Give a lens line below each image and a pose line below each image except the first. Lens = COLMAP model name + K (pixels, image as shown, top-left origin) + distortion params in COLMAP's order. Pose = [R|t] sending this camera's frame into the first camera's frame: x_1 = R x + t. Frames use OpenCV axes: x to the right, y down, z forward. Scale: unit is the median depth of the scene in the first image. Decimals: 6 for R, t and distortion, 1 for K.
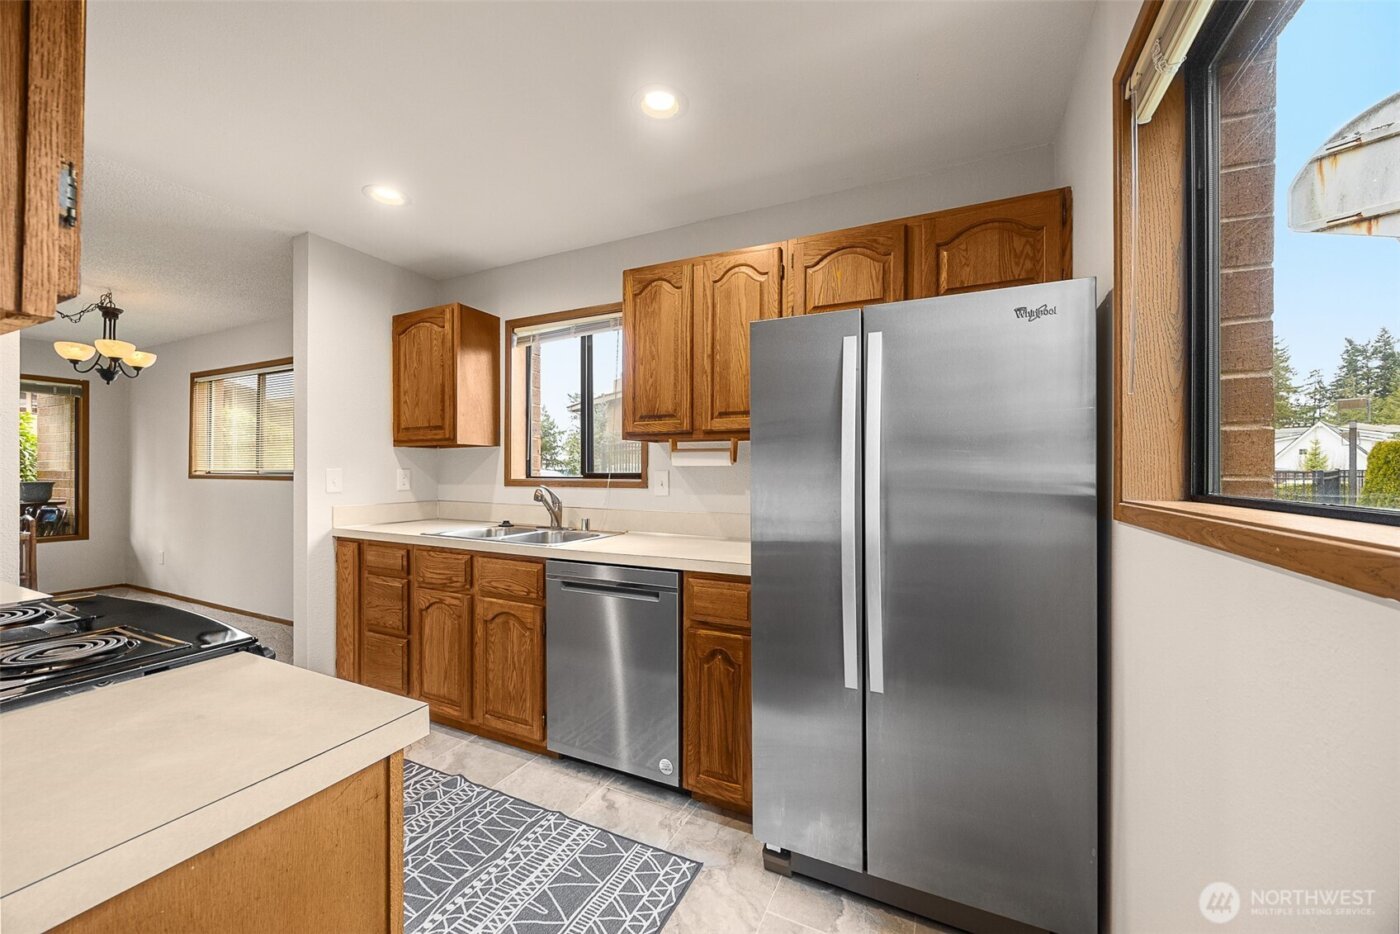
lens RADIAL K [[538.6, 0, 706.1], [0, 538.6, 469.5], [0, 0, 1]] dist [-0.006230, 0.000631]
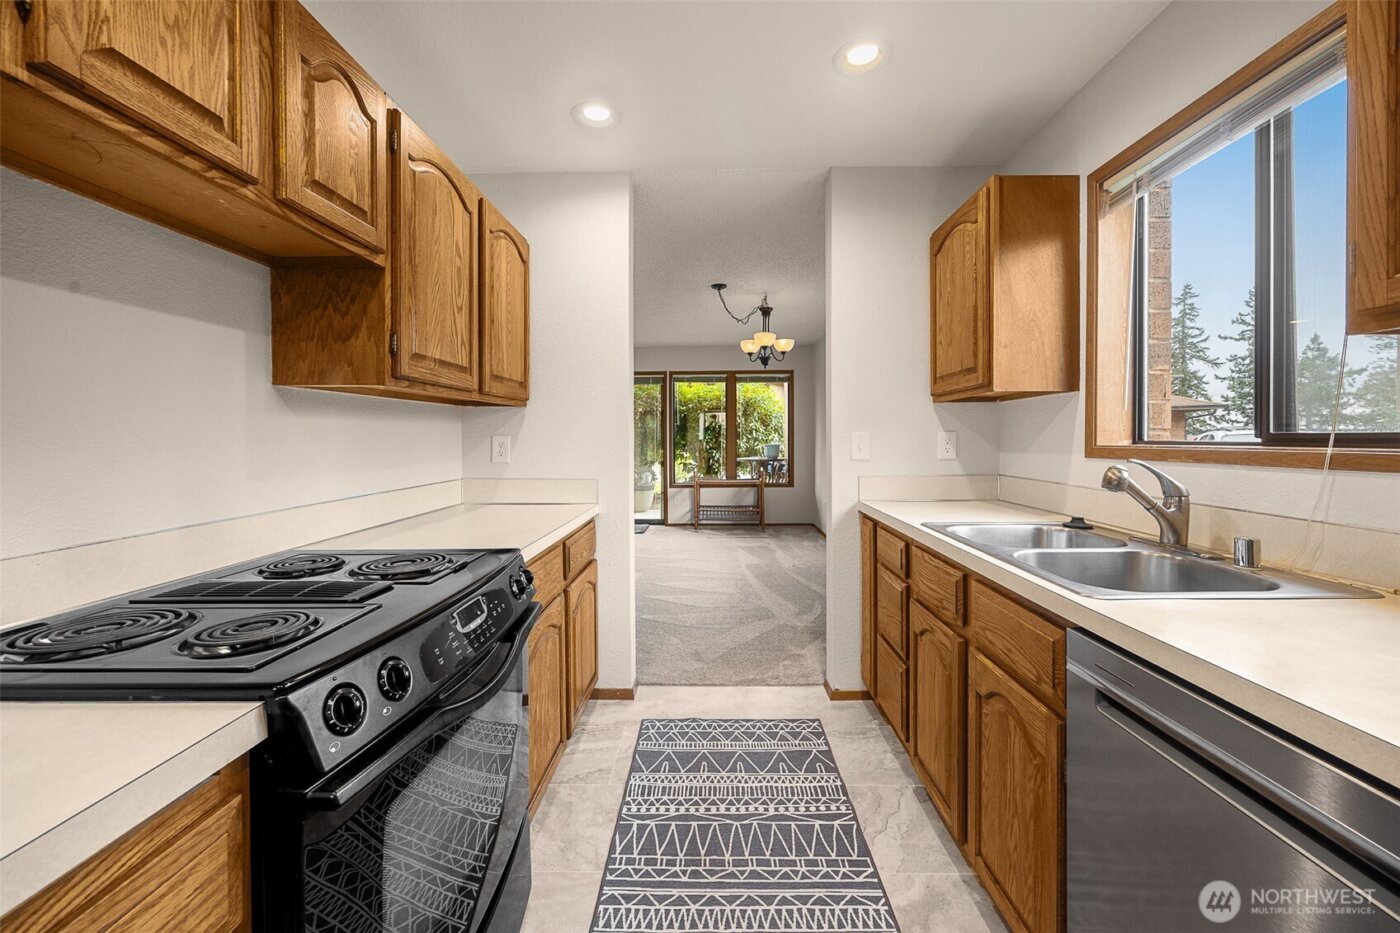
lens RADIAL K [[538.6, 0, 703.1], [0, 538.6, 444.5], [0, 0, 1]] dist [-0.006230, 0.000631]
pose [[0.407160, 0.006371, -0.913335, -0.007886], [0.012818, 0.999837, 0.012688, 0.004062], [0.913267, -0.016874, 0.407012, 0.408266]]
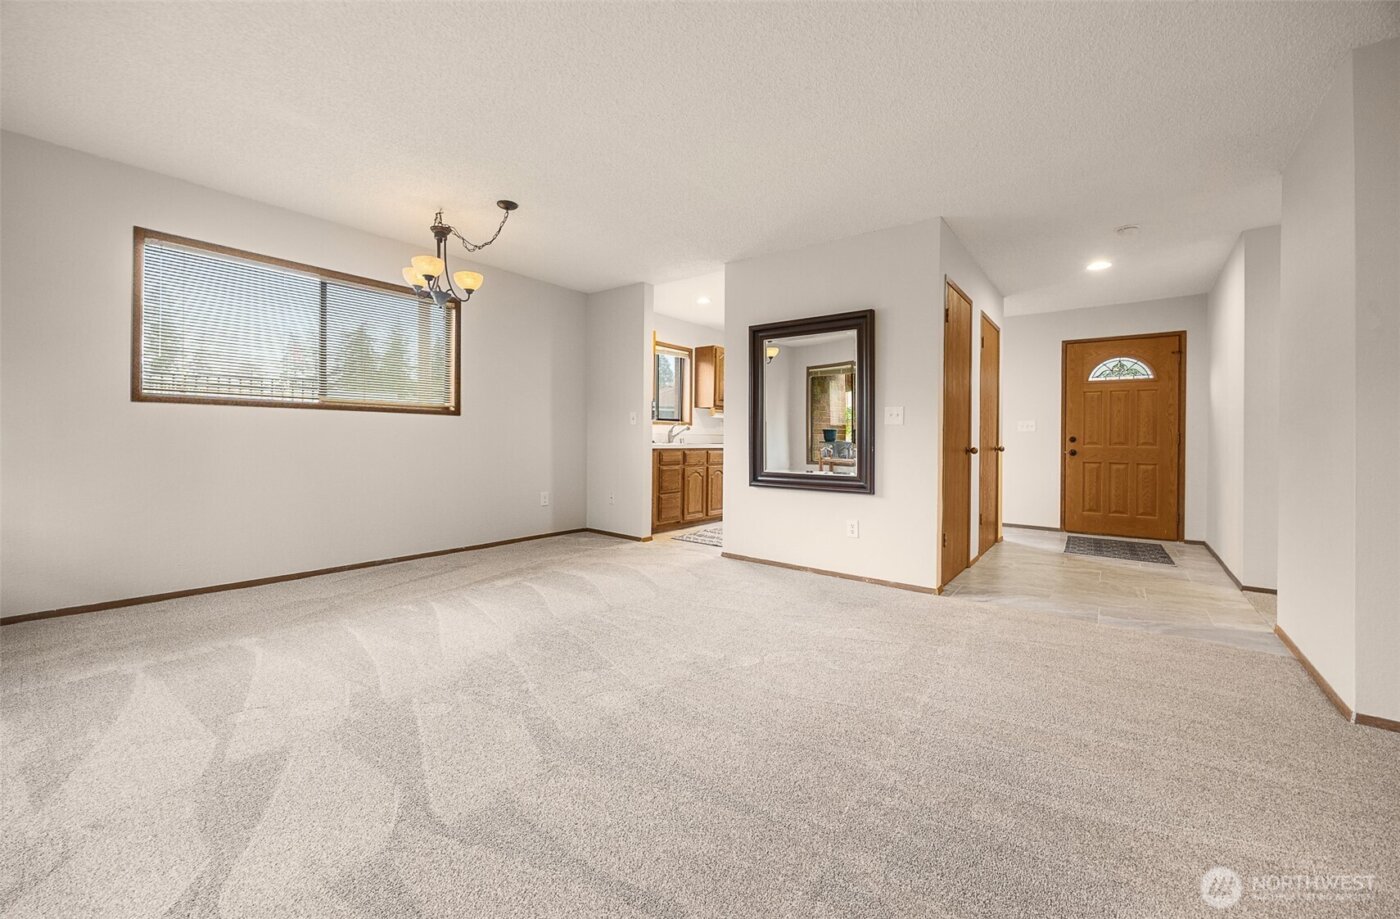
lens RADIAL K [[538.6, 0, 688.0], [0, 538.6, 435.7], [0, 0, 1]] dist [-0.006230, 0.000631]
pose [[0.224729, 0.002745, 0.974418, -2.395704], [-0.018451, 0.999829, 0.001439, 0.072782], [-0.974247, -0.018302, 0.224741, 0.429929]]
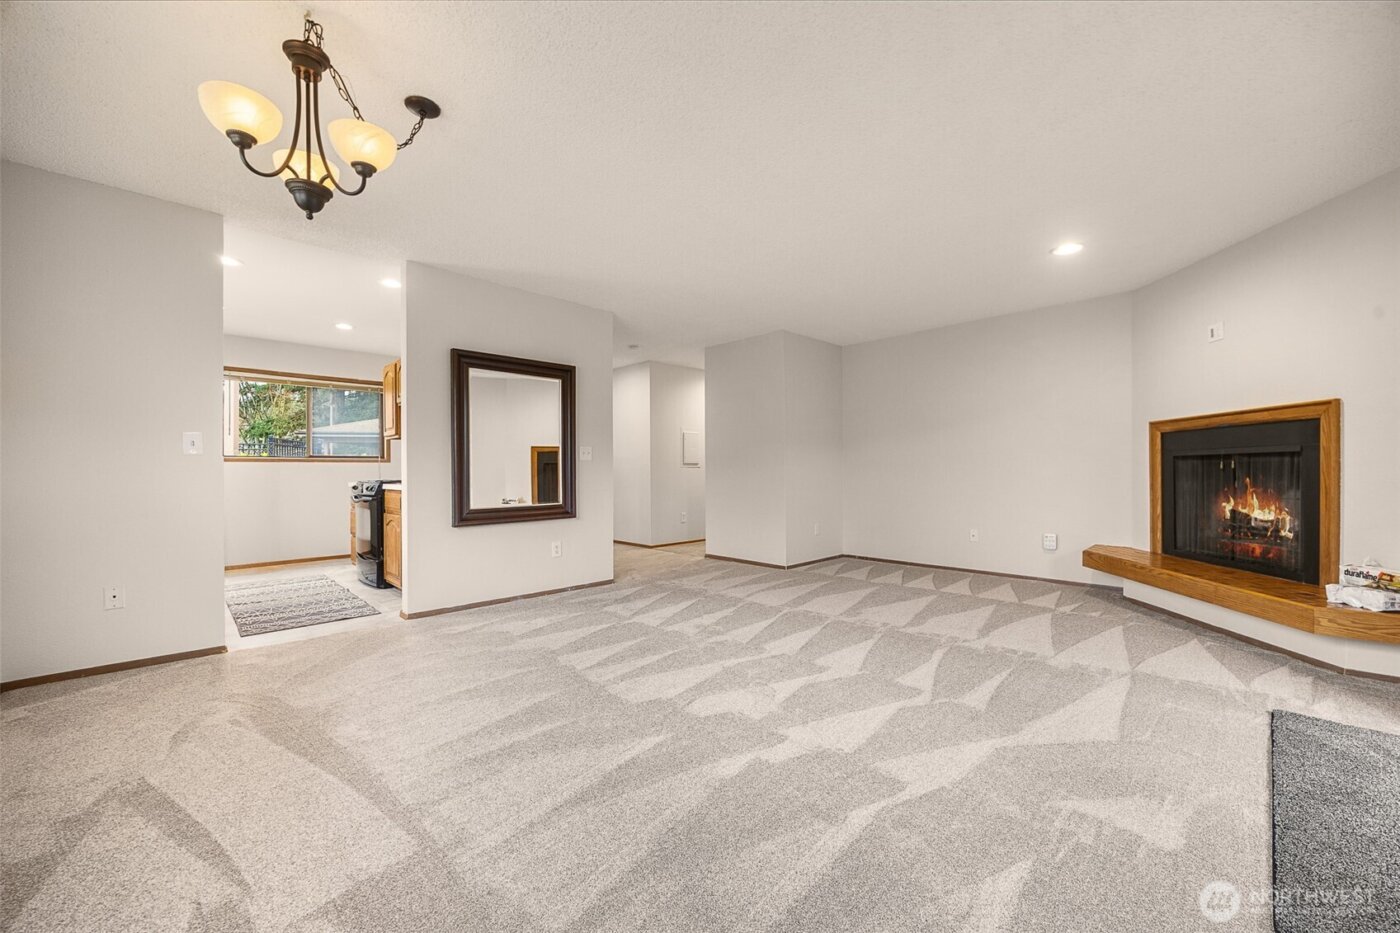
lens RADIAL K [[538.6, 0, 713.7], [0, 538.6, 468.1], [0, 0, 1]] dist [-0.006230, 0.000631]
pose [[-0.943841, 0.001120, 0.330400, -1.963860], [-0.002408, 0.999944, -0.010269, 0.076259], [-0.330393, -0.010487, -0.943785, 1.613742]]
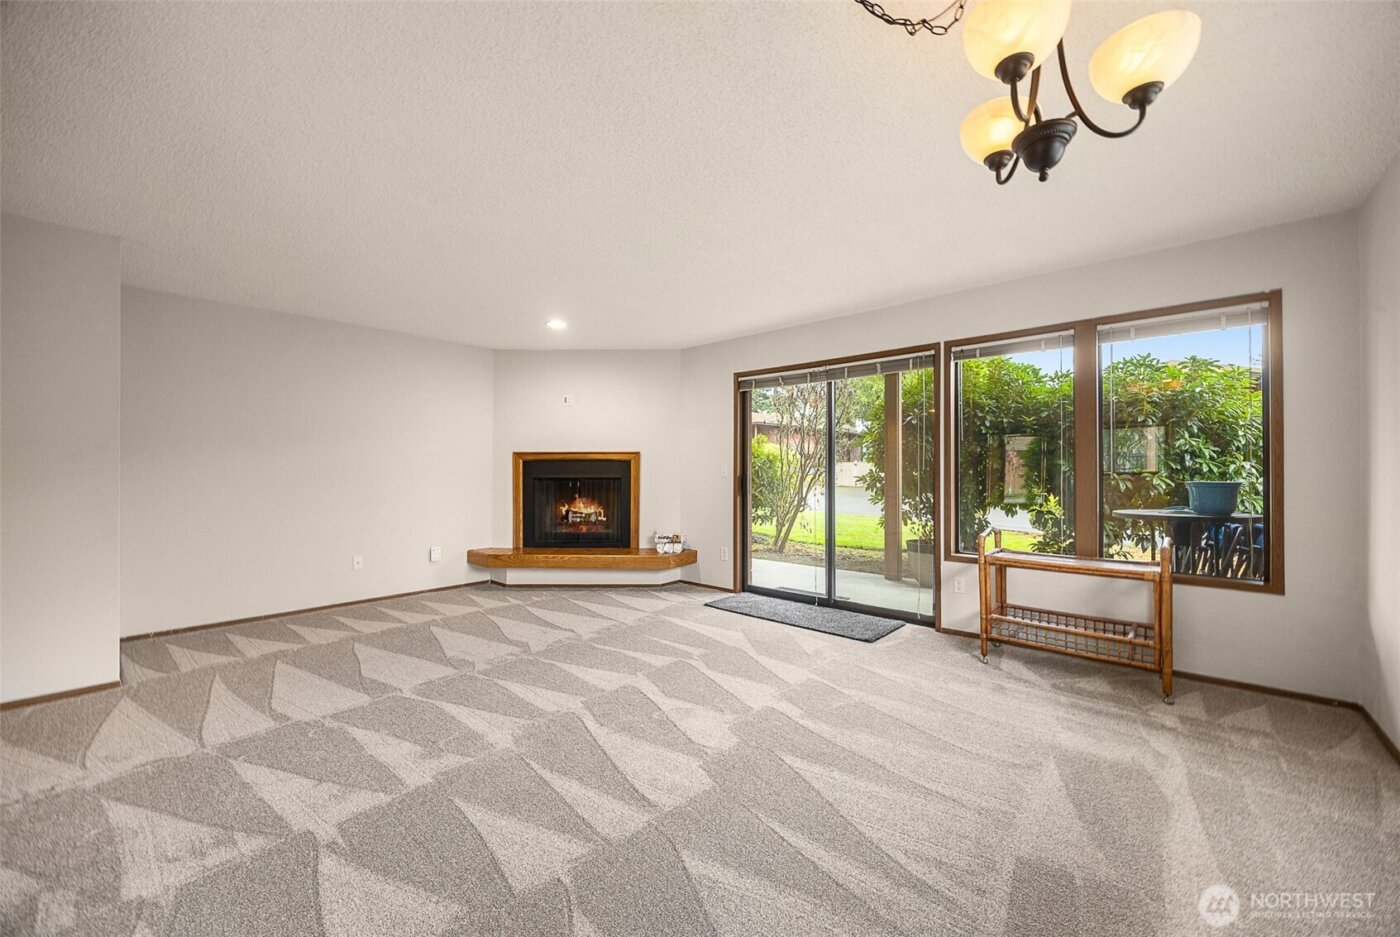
lens RADIAL K [[538.6, 0, 704.1], [0, 538.6, 468.0], [0, 0, 1]] dist [-0.006230, 0.000631]
pose [[-0.276392, -0.010337, -0.960990, -0.924618], [0.004666, 0.999916, -0.012097, 0.021249], [0.961034, -0.007827, -0.276320, 1.086244]]
